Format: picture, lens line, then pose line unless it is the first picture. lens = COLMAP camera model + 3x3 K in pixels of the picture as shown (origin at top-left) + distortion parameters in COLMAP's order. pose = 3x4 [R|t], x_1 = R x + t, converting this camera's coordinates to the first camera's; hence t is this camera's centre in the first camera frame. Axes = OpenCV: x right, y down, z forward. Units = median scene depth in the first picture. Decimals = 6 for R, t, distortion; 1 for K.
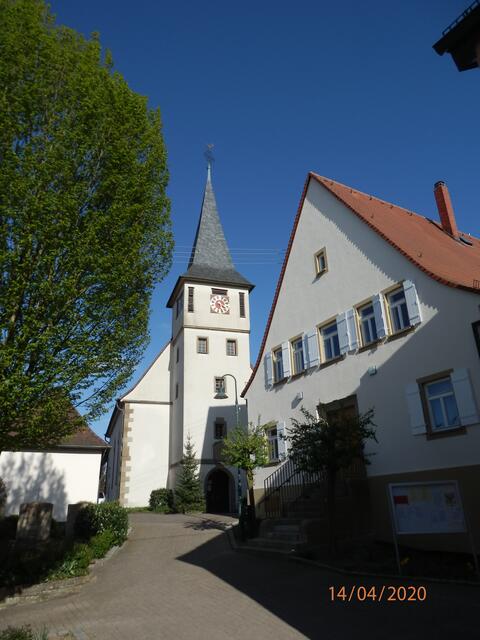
lens RADIAL K [[476.1, 0, 240.0], [0, 476.1, 320.0], [0, 0, 1]] dist [-0.002014, 0.002368]
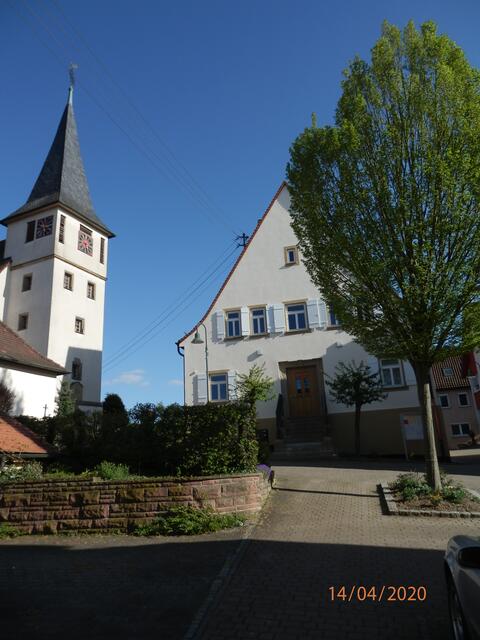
lens RADIAL K [[476.1, 0, 240.0], [0, 476.1, 320.0], [0, 0, 1]] dist [-0.002014, 0.002368]
pose [[0.689207, 0.203415, 0.695425, -0.770268], [-0.243731, 0.968939, -0.041868, 0.134133], [-0.682341, -0.140641, 0.717378, 0.127774]]
